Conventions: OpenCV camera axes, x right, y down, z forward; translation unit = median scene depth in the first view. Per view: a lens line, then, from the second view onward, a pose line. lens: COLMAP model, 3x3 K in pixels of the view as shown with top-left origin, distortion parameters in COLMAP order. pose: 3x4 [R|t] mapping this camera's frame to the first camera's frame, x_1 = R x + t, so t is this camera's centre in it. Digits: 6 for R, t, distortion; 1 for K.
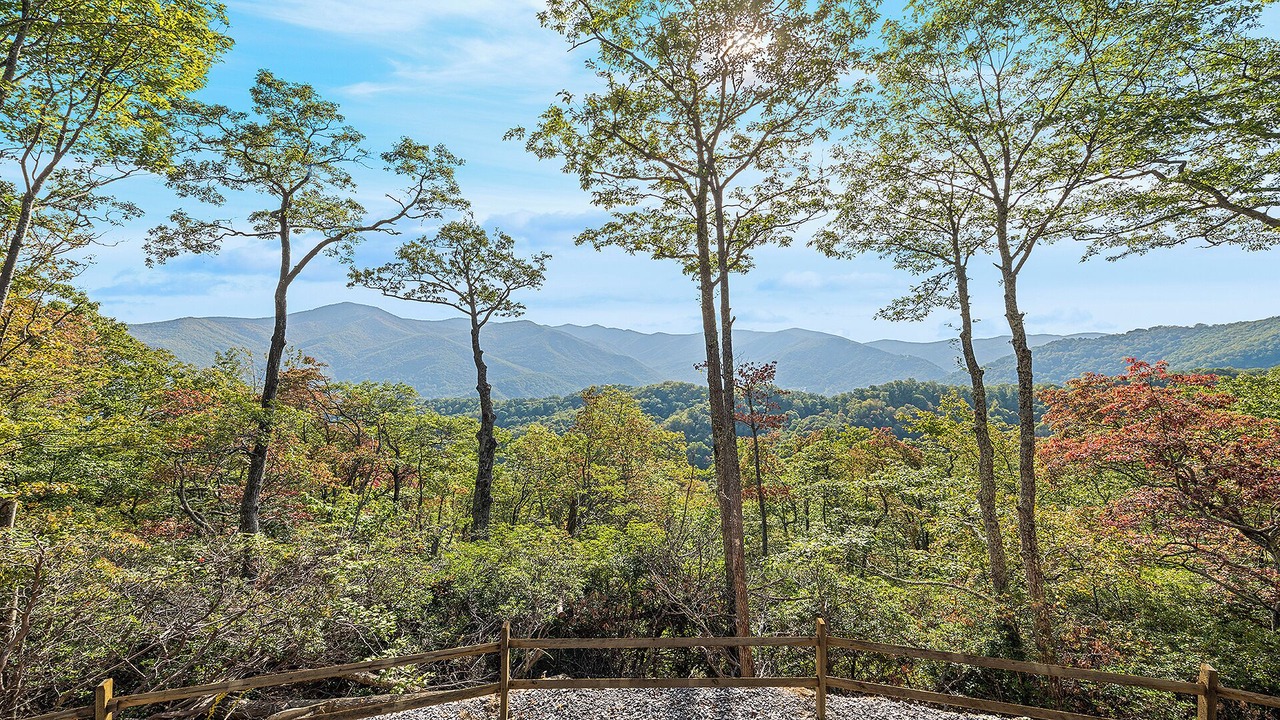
lens RADIAL K [[537.2, 0, 627.3], [0, 537.2, 358.6], [0, 0, 1]] dist [0.010473, -0.000235]
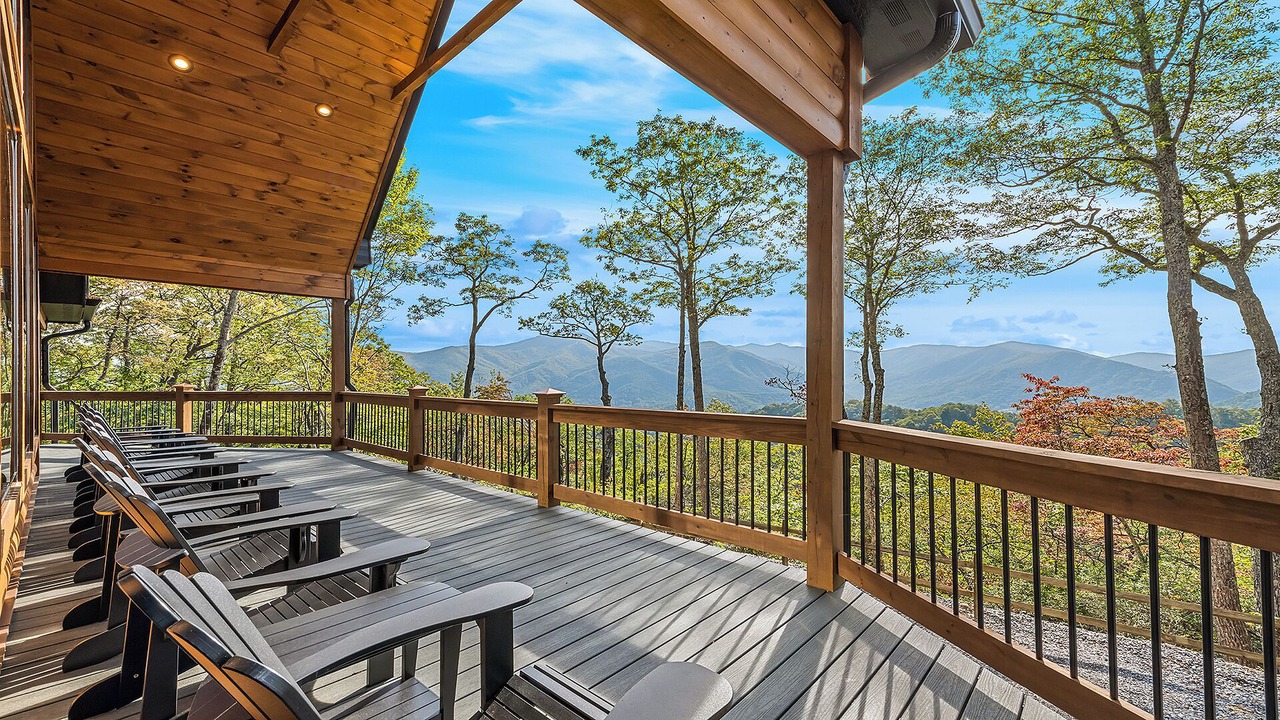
lens RADIAL K [[537.2, 0, 646.3], [0, 537.2, 364.8], [0, 0, 1]] dist [0.010473, -0.000235]
pose [[0.943701, -0.012889, -0.330550, 0.398657], [0.005134, 0.999691, -0.024324, 0.002726], [0.330761, 0.021258, 0.943475, -0.375233]]
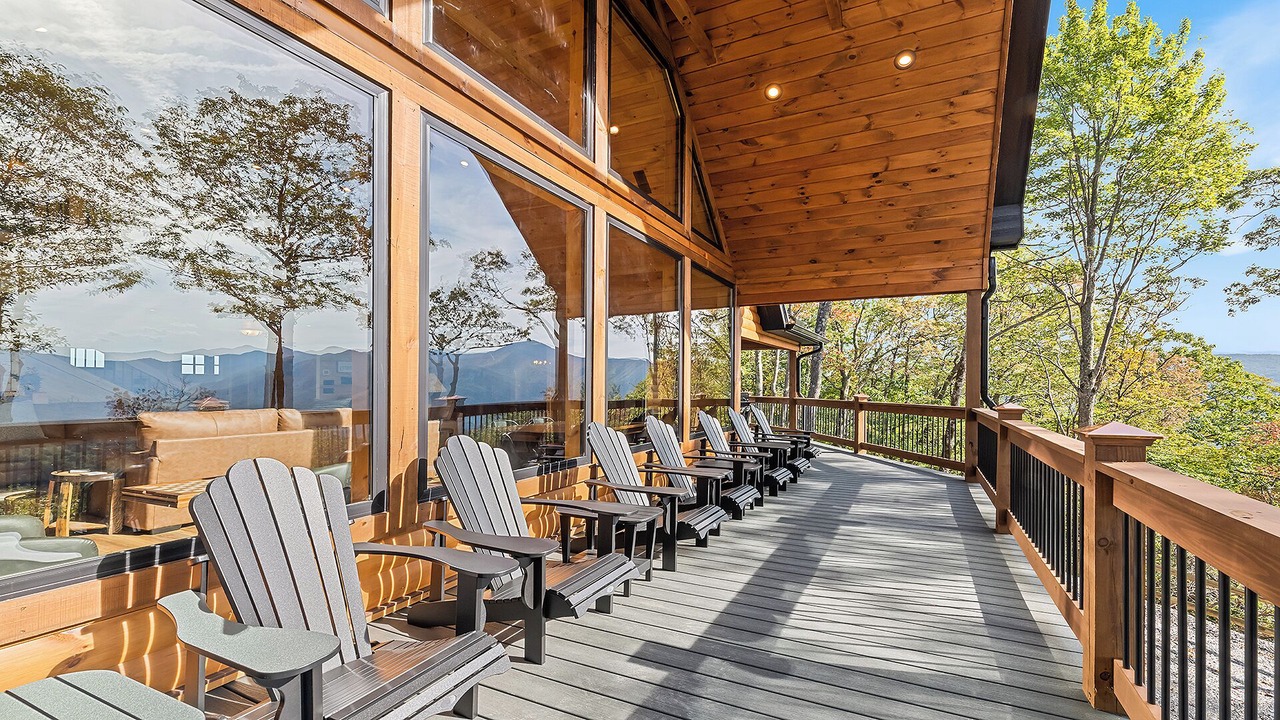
lens RADIAL K [[537.2, 0, 655.1], [0, 537.2, 388.3], [0, 0, 1]] dist [0.010473, -0.000235]
pose [[-0.059453, 0.000332, -0.998231, 0.374129], [-0.008978, 0.999959, 0.000867, 0.001685], [0.998191, 0.009014, -0.059448, -0.193237]]
